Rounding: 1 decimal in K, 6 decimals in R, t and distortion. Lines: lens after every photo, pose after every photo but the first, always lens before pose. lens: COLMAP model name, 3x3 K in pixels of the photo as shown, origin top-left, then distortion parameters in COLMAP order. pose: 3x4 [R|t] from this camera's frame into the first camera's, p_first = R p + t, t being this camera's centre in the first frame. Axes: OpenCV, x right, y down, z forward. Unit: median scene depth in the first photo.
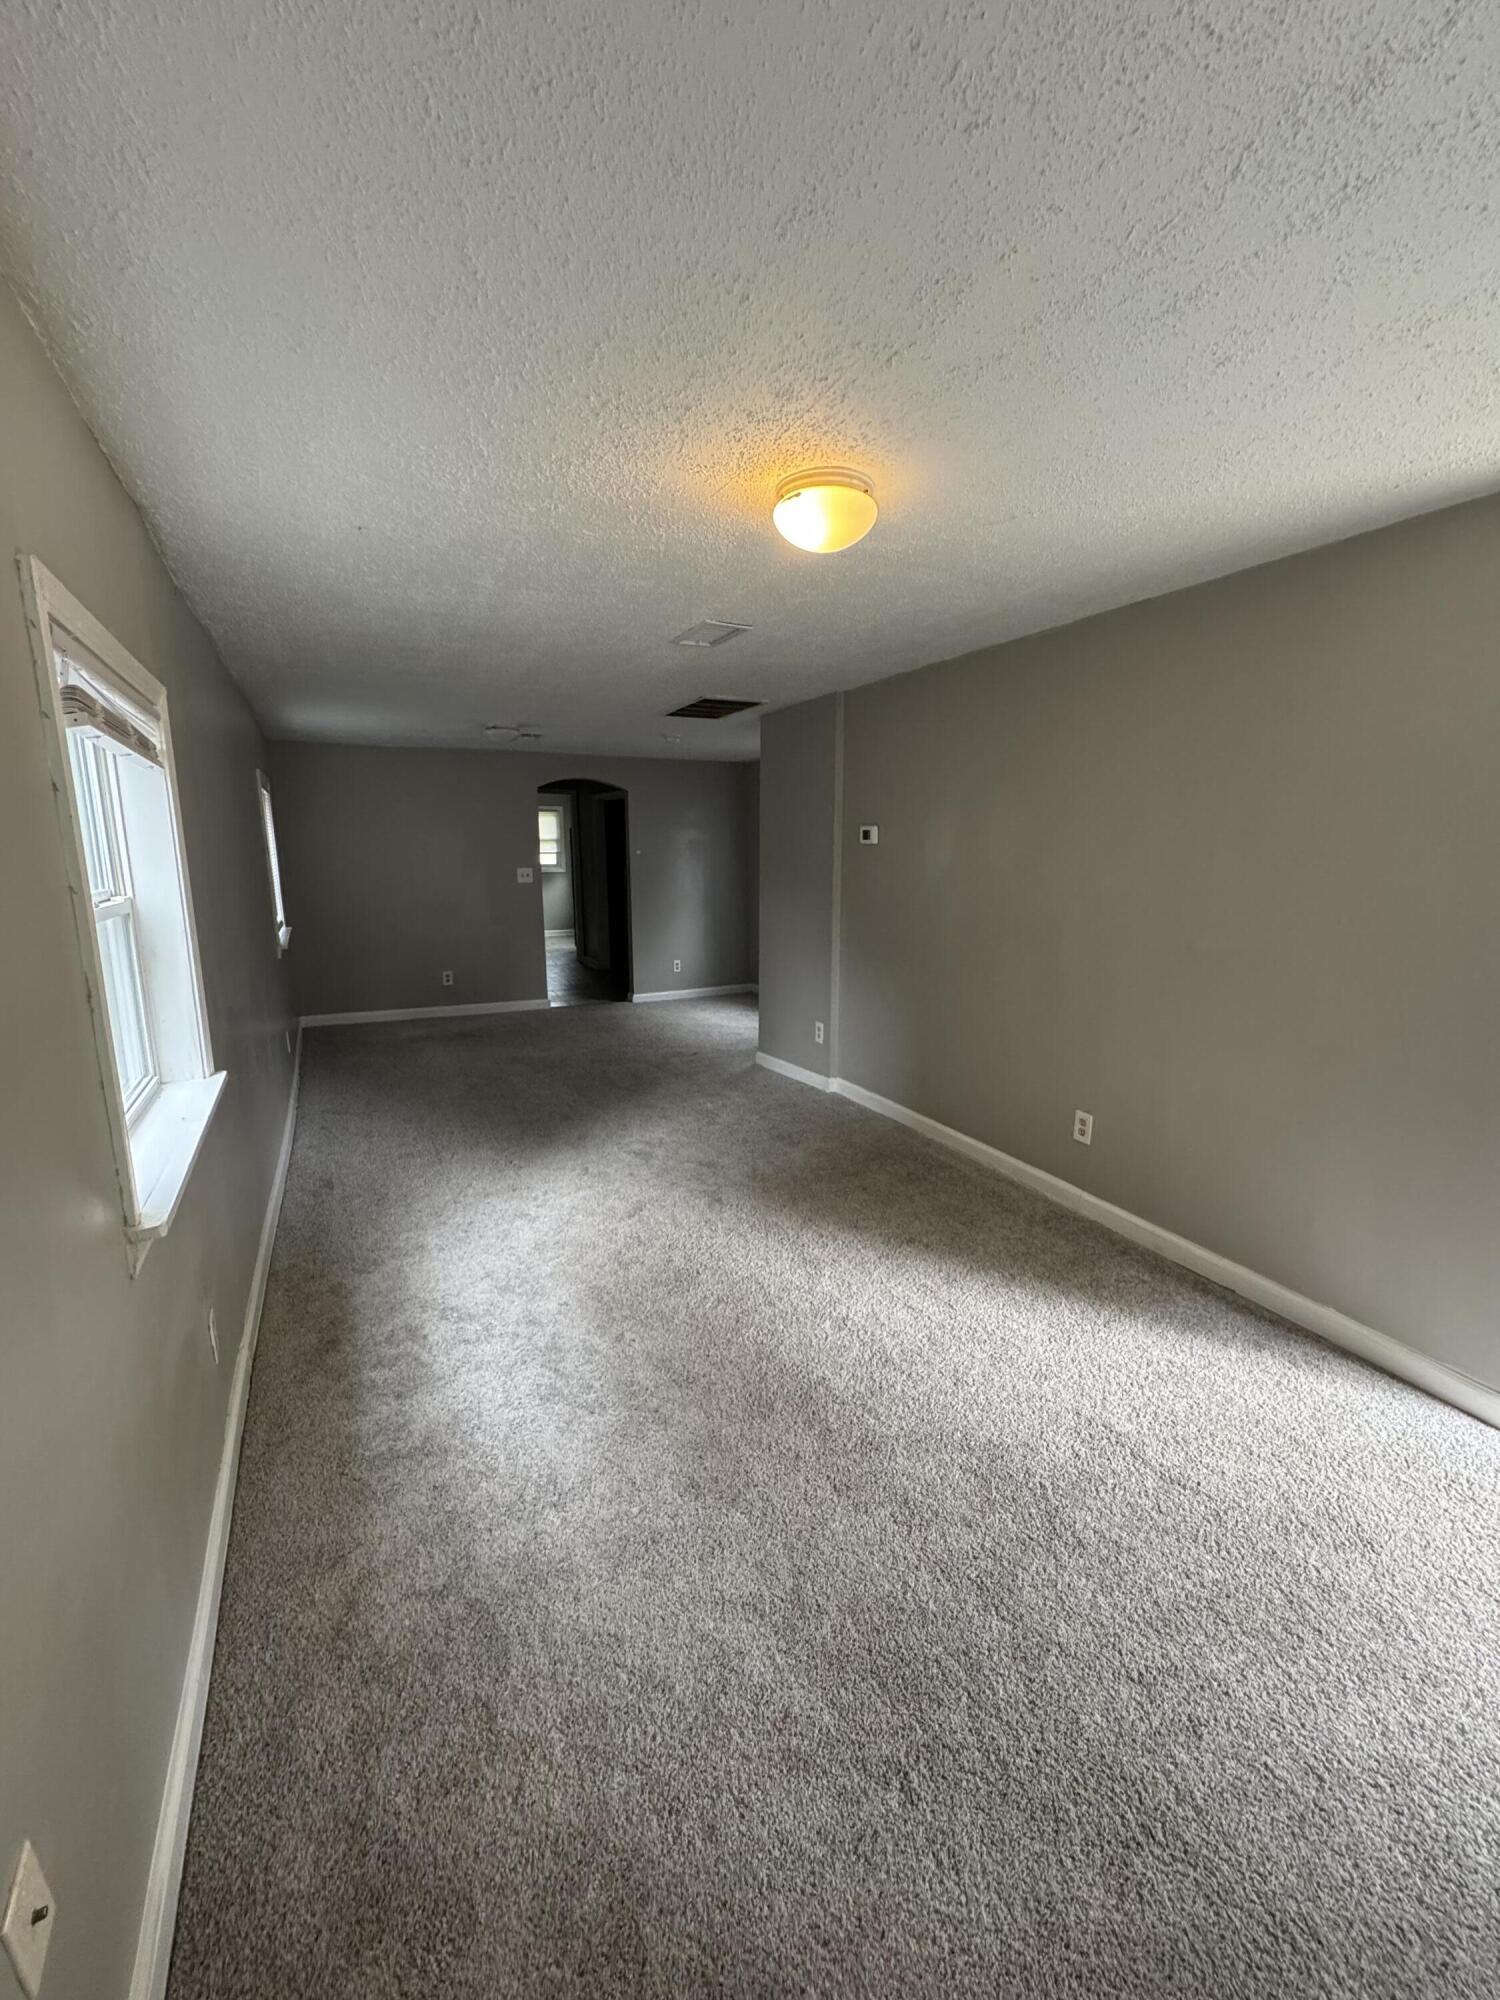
lens RADIAL K [[799.5, 0, 750.7], [0, 799.5, 997.3], [0, 0, 1]] dist [-0.001315, 0.000454]
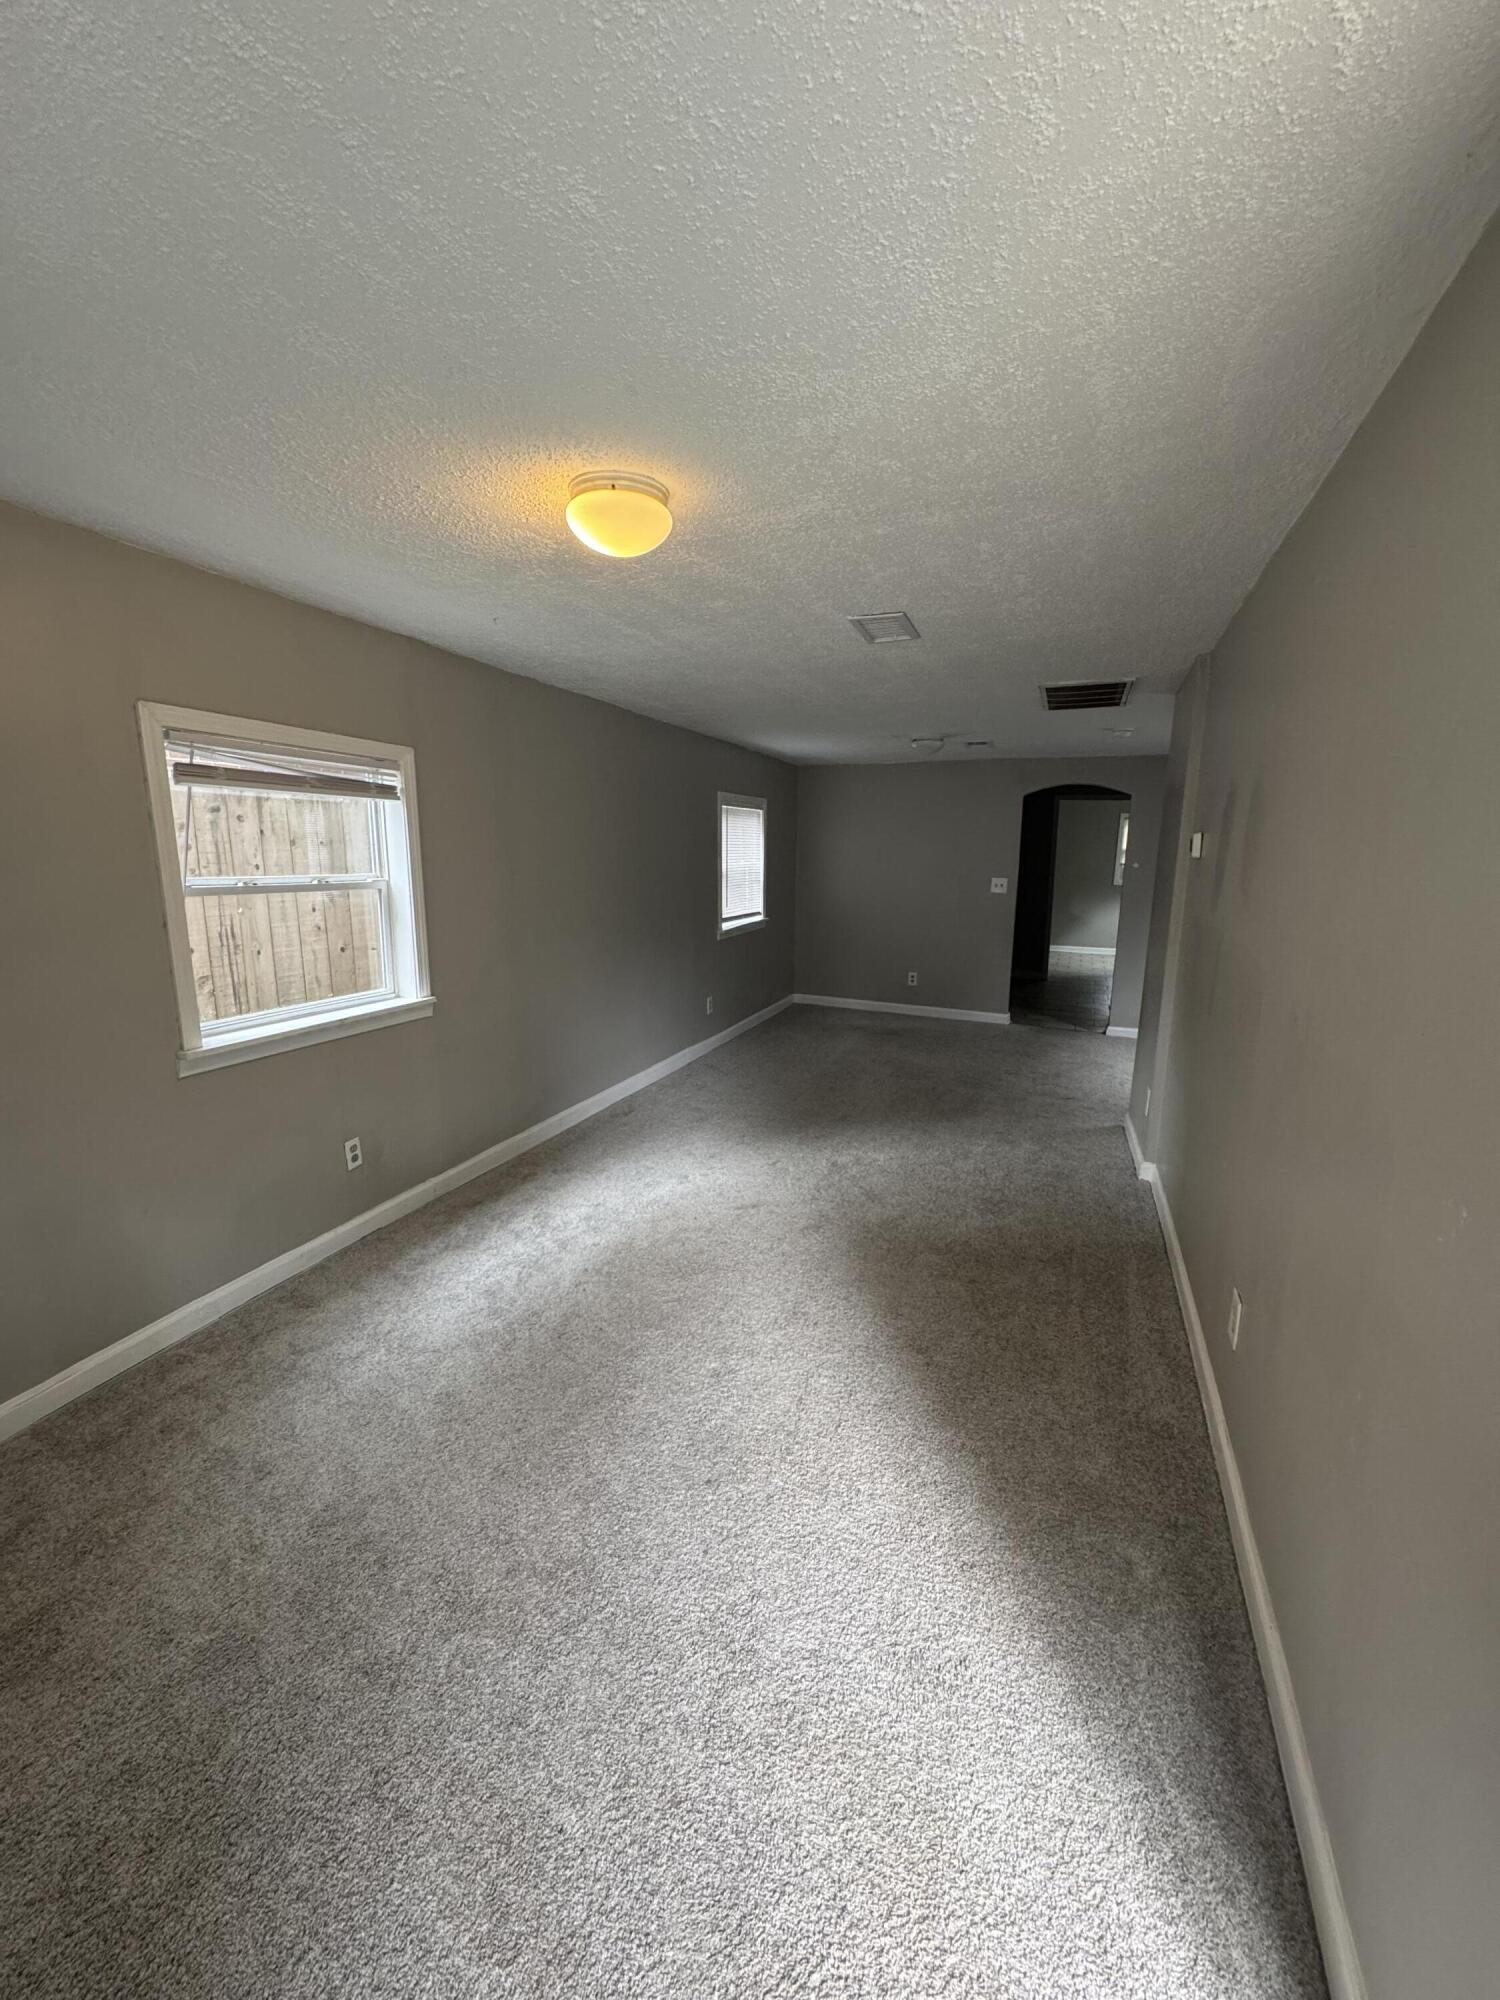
lens RADIAL K [[799.5, 0, 750.7], [0, 799.5, 997.3], [0, 0, 1]] dist [-0.001315, 0.000454]
pose [[0.654385, 0.144065, -0.742311, 0.655252], [-0.152838, 0.986621, 0.056746, -0.065382], [0.740554, 0.076319, 0.667649, 0.325759]]
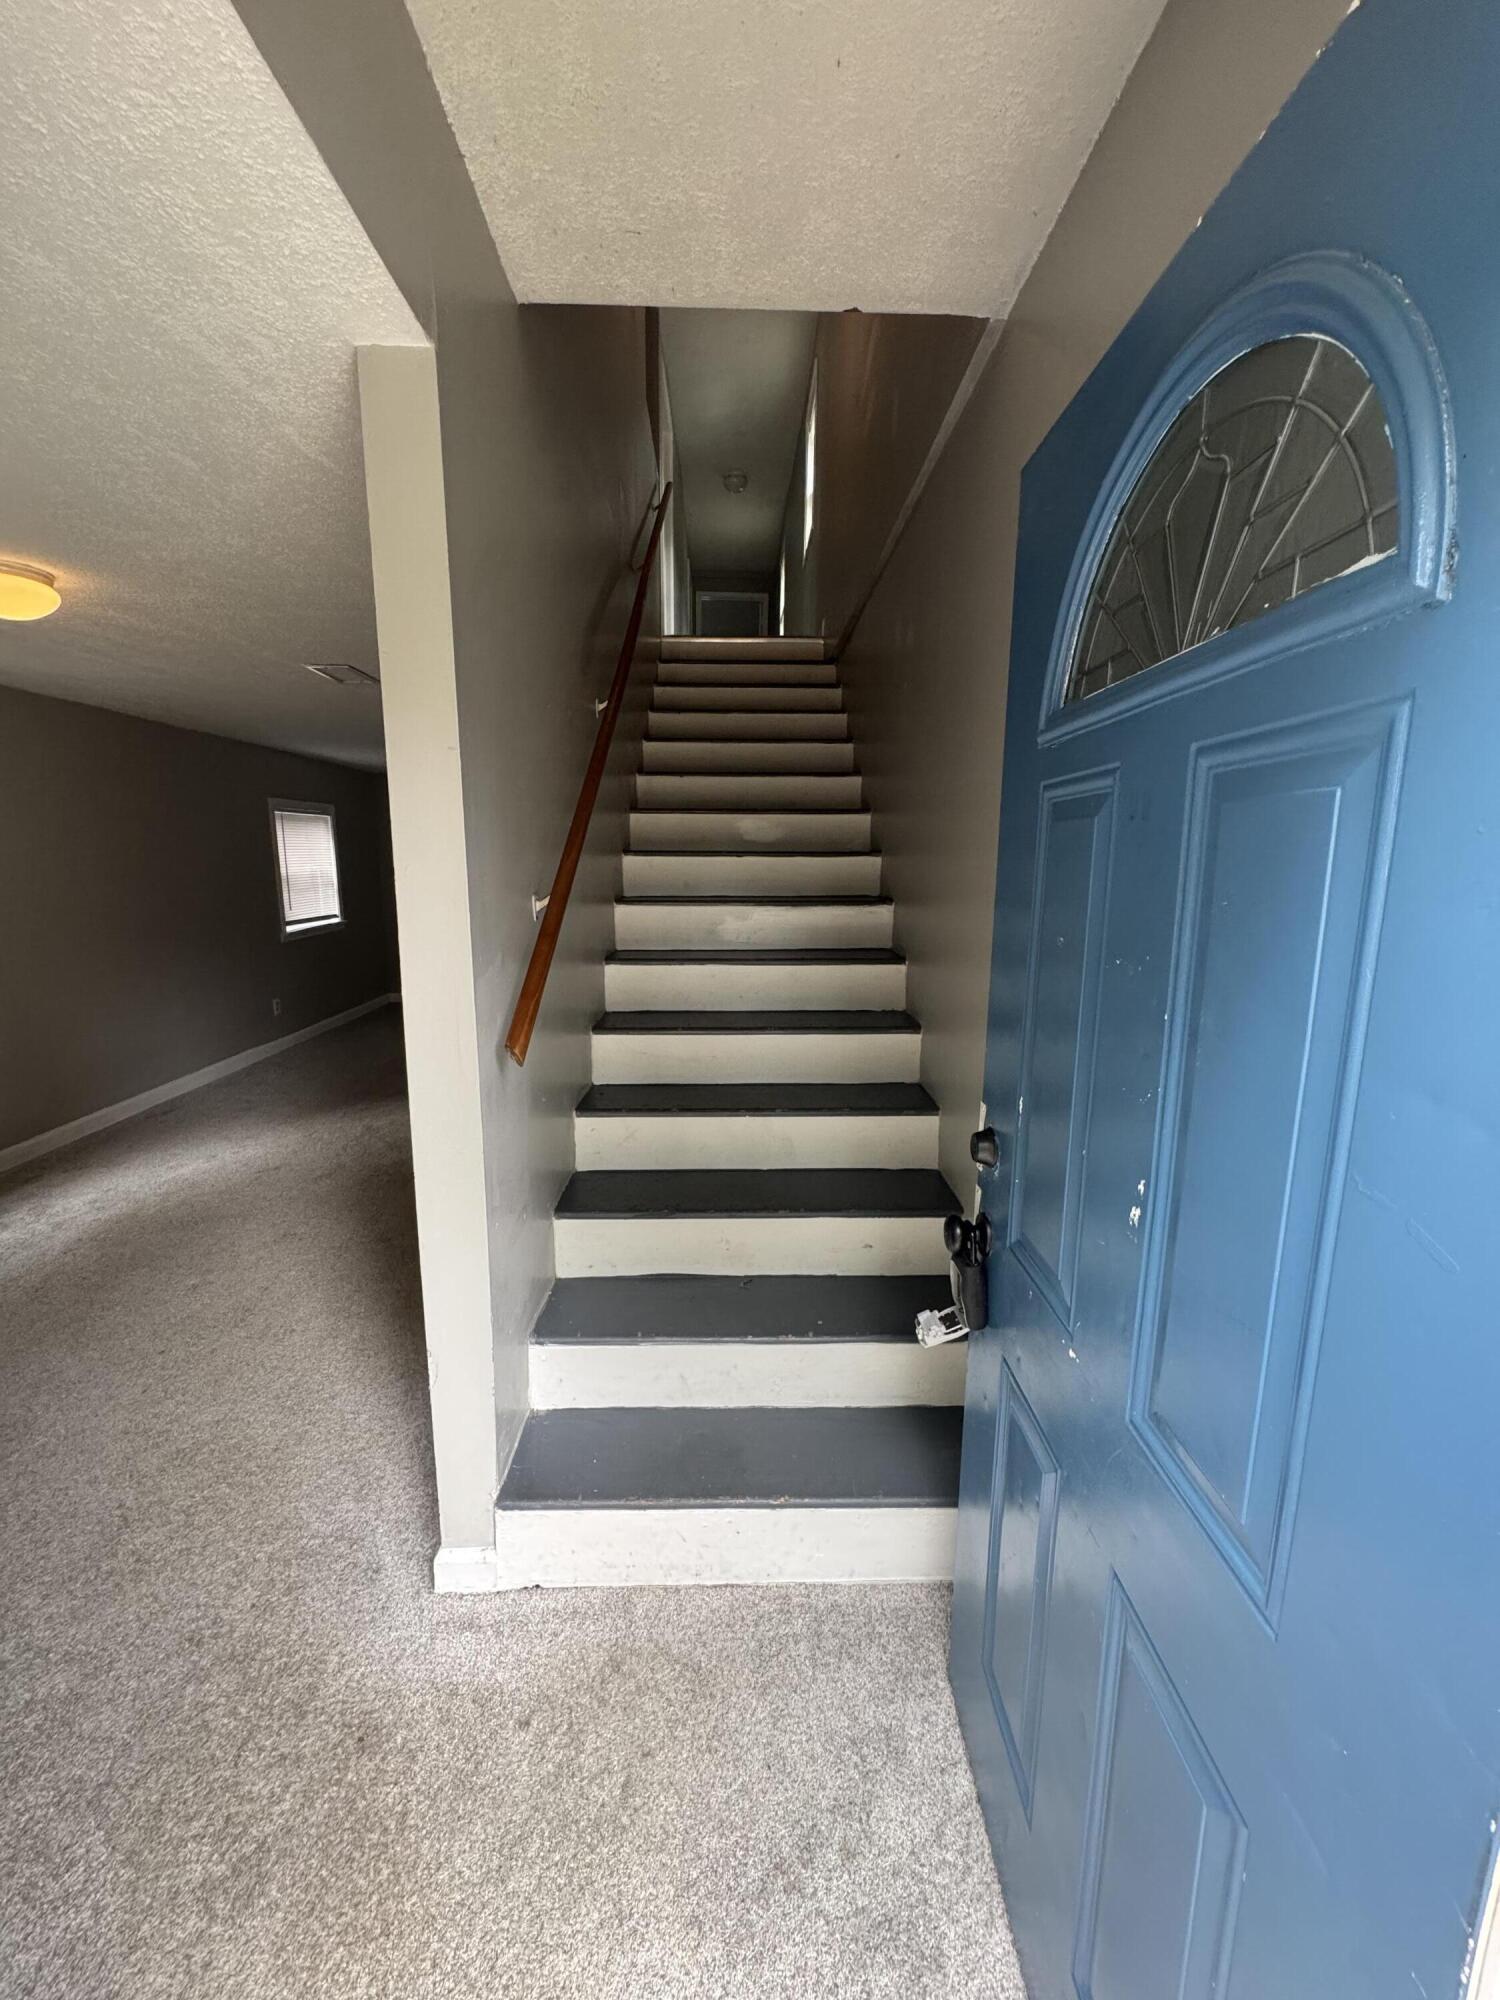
lens RADIAL K [[799.5, 0, 750.7], [0, 799.5, 997.3], [0, 0, 1]] dist [-0.001315, 0.000454]
pose [[0.896734, 0.085406, -0.434250, 1.090500], [-0.092846, 0.995672, 0.004095, -0.060557], [0.432720, 0.036647, 0.900783, 0.268314]]
